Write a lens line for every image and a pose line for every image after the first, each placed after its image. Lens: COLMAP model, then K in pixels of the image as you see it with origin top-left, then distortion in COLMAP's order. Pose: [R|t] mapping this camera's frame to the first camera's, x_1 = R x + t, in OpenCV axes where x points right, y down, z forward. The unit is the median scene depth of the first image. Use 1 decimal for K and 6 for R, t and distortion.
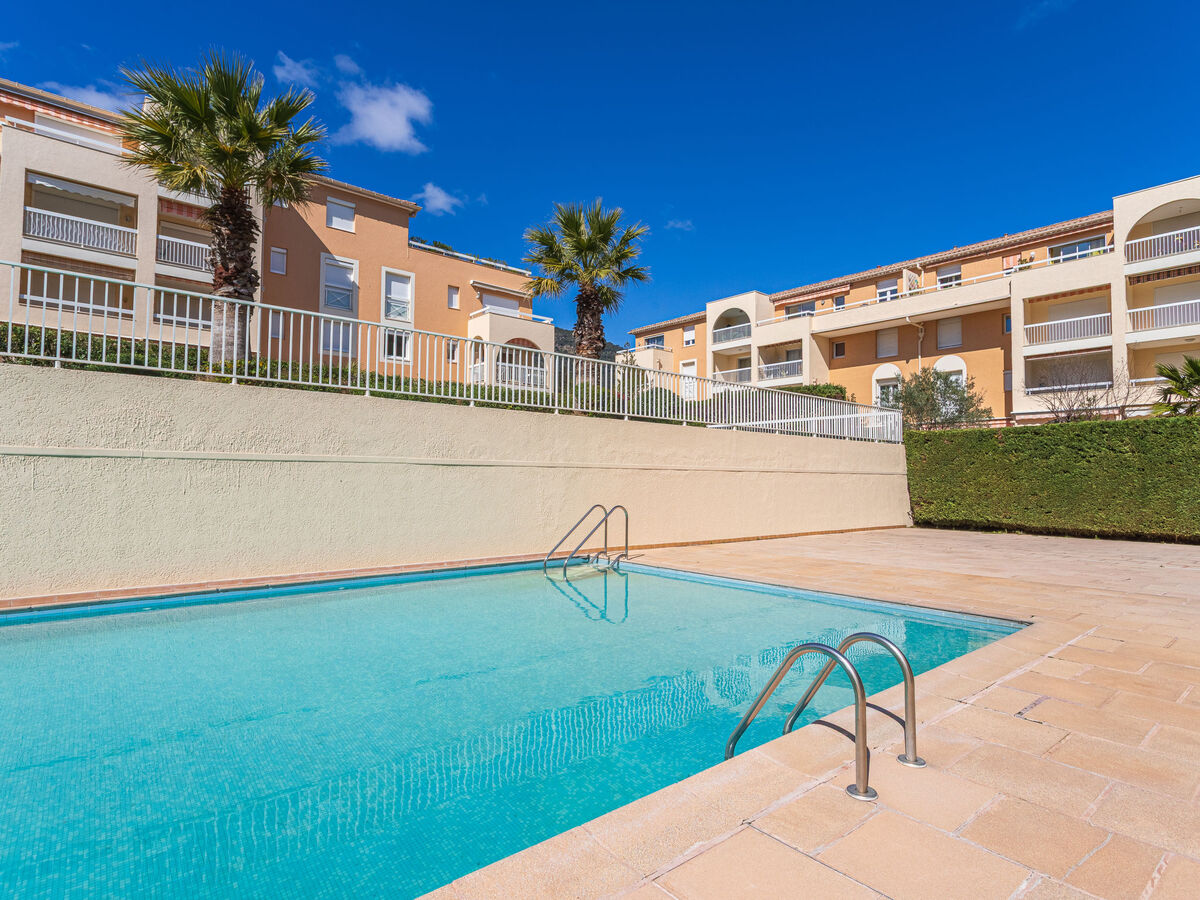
lens RADIAL K [[640.9, 0, 601.5], [0, 640.9, 451.0], [0, 0, 1]] dist [0.000382, 0.003851]
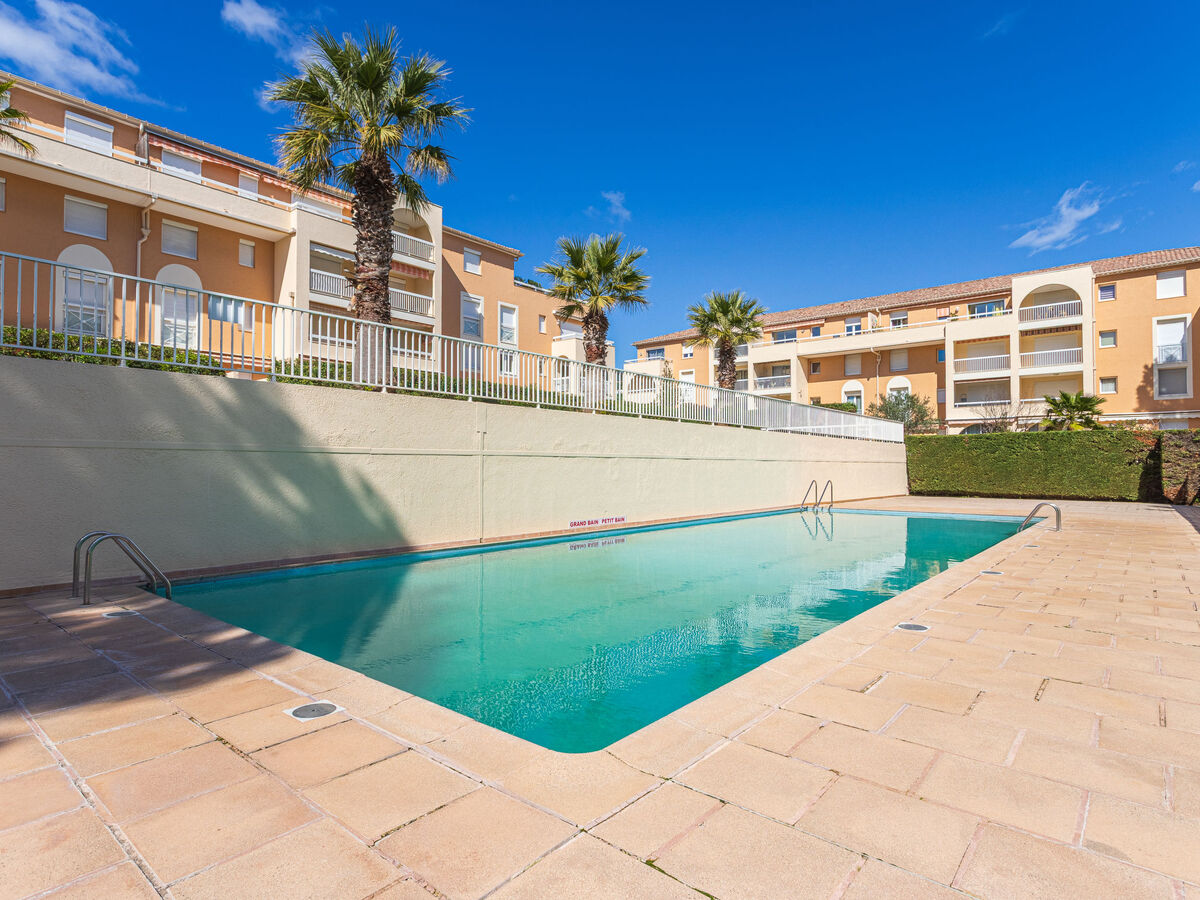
lens RADIAL K [[640.9, 0, 599.0], [0, 640.9, 447.2], [0, 0, 1]] dist [0.000382, 0.003851]
pose [[0.987711, -0.001237, 0.156286, -0.313857], [-0.001026, 0.999896, 0.014399, -0.014452], [-0.156287, -0.014382, 0.987607, -0.270117]]
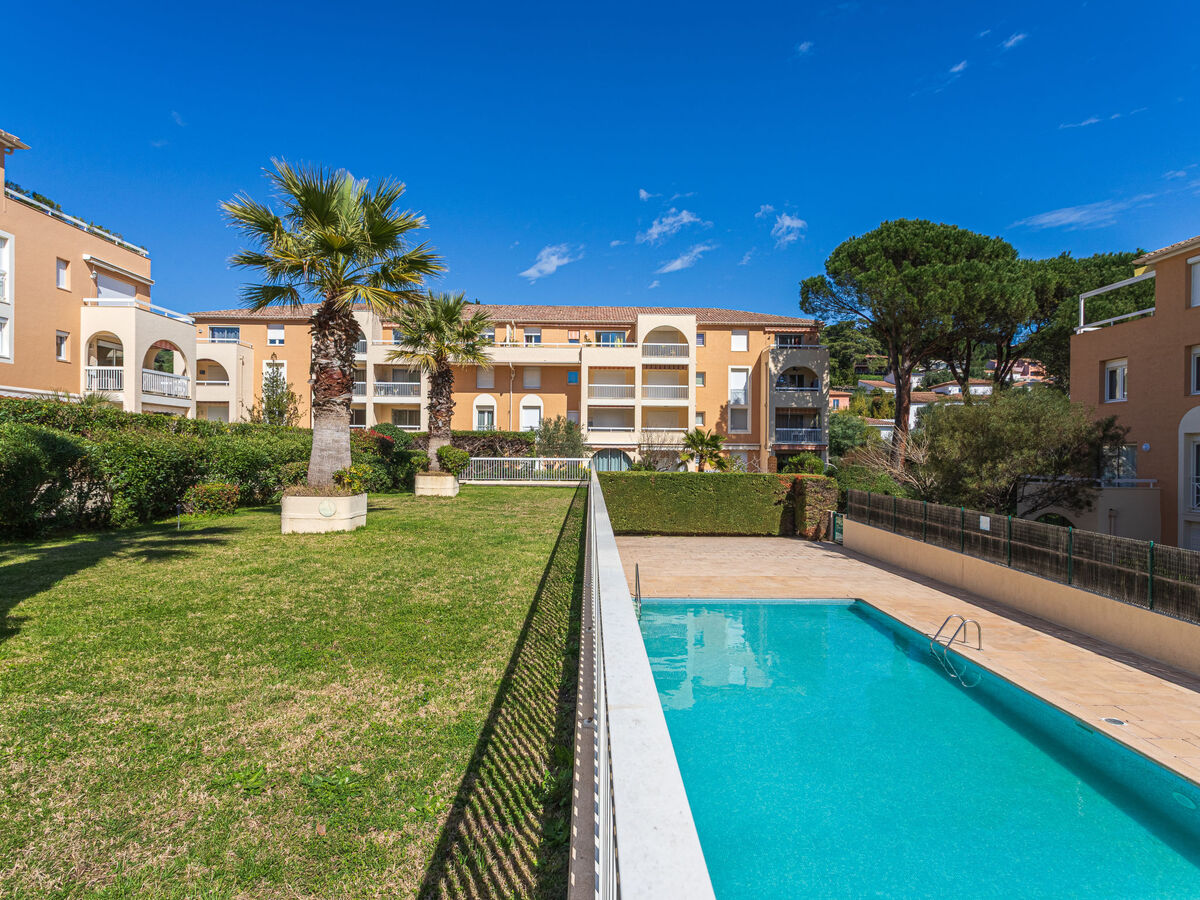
lens RADIAL K [[640.9, 0, 600.2], [0, 640.9, 452.5], [0, 0, 1]] dist [0.000382, 0.003851]
pose [[0.639668, -0.003245, 0.768644, -0.402284], [-0.036663, 0.998724, 0.034727, -0.078064], [-0.767776, -0.050395, 0.638733, 0.018924]]
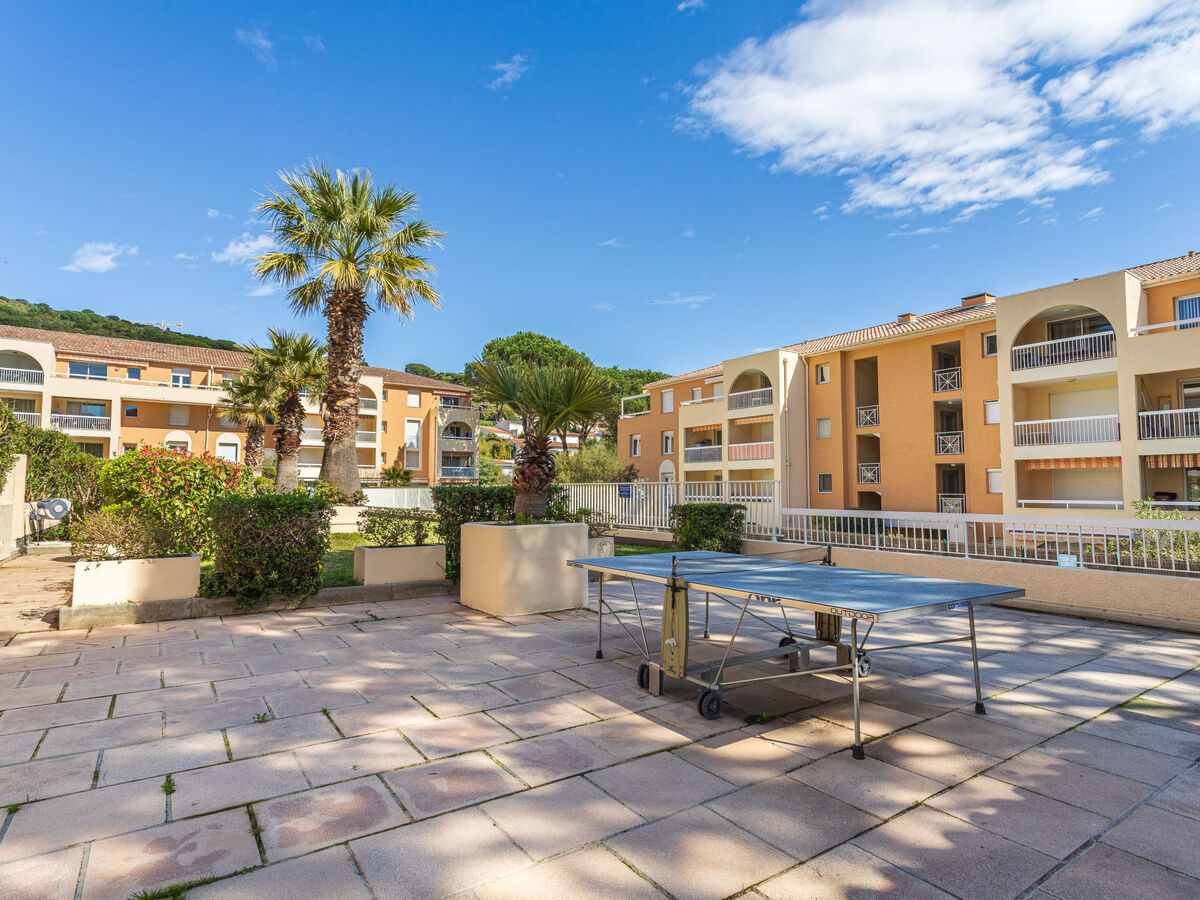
lens RADIAL K [[640.9, 0, 605.5], [0, 640.9, 451.8], [0, 0, 1]] dist [0.000382, 0.003851]
pose [[0.091365, 0.052885, 0.994412, -0.866940], [-0.043989, 0.997828, -0.049025, -0.069182], [-0.994845, -0.039264, 0.093493, -0.024672]]
